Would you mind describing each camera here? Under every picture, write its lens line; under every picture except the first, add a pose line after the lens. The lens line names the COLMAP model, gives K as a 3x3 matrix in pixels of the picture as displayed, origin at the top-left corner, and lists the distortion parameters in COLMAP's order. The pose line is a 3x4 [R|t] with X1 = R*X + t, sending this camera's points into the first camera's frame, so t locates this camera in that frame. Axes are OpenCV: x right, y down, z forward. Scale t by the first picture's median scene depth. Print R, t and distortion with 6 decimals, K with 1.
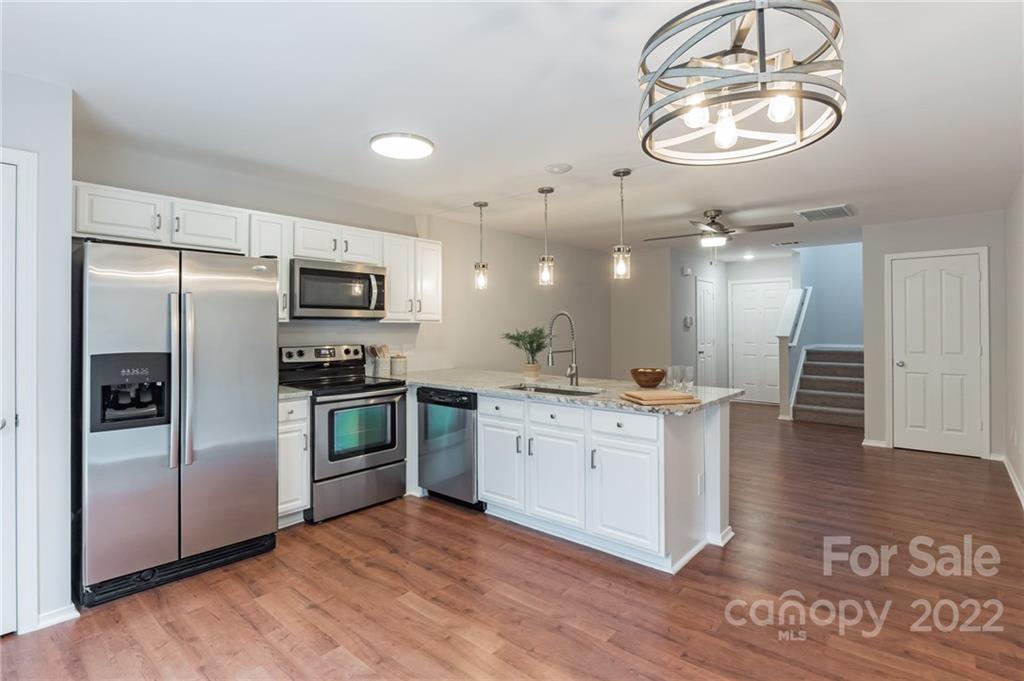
lens RADIAL K [[504.4, 0, 505.8], [0, 504.4, 325.1], [0, 0, 1]] dist [-0.008539, -0.007375]
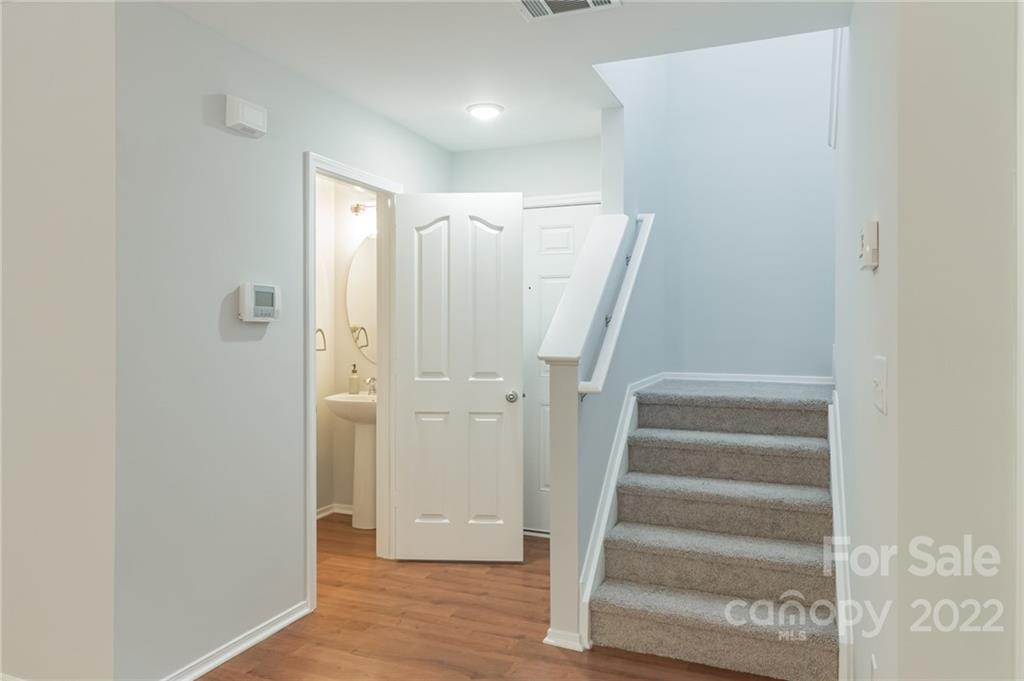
lens RADIAL K [[703.0, 0, 504.3], [0, 703.0, 332.6], [0, 0, 1]] dist [0.006372, -0.000142]
pose [[0.943292, 0.009324, 0.331835, 0.711335], [-0.011124, 0.999932, 0.003523, 0.011809], [-0.331779, -0.007014, 0.943331, 1.163352]]
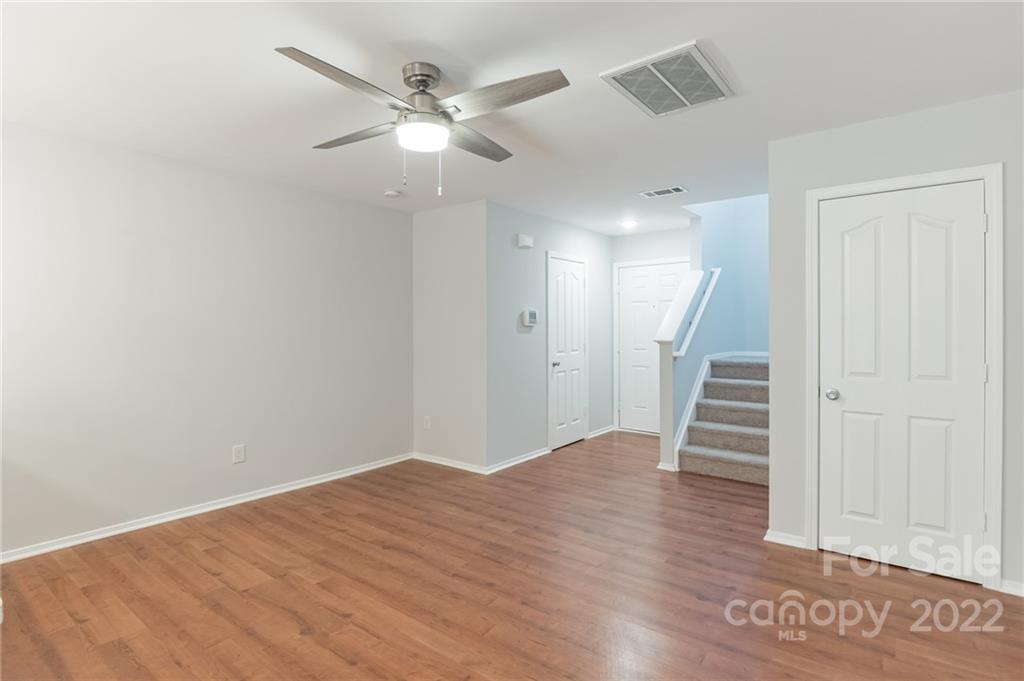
lens RADIAL K [[504.4, 0, 495.0], [0, 504.4, 330.5], [0, 0, 1]] dist [-0.008539, -0.007375]
pose [[0.999408, 0.004817, 0.034064, 0.572570], [-0.005031, 0.999968, 0.006212, 0.010574], [-0.034033, -0.006380, 0.999400, 0.667073]]
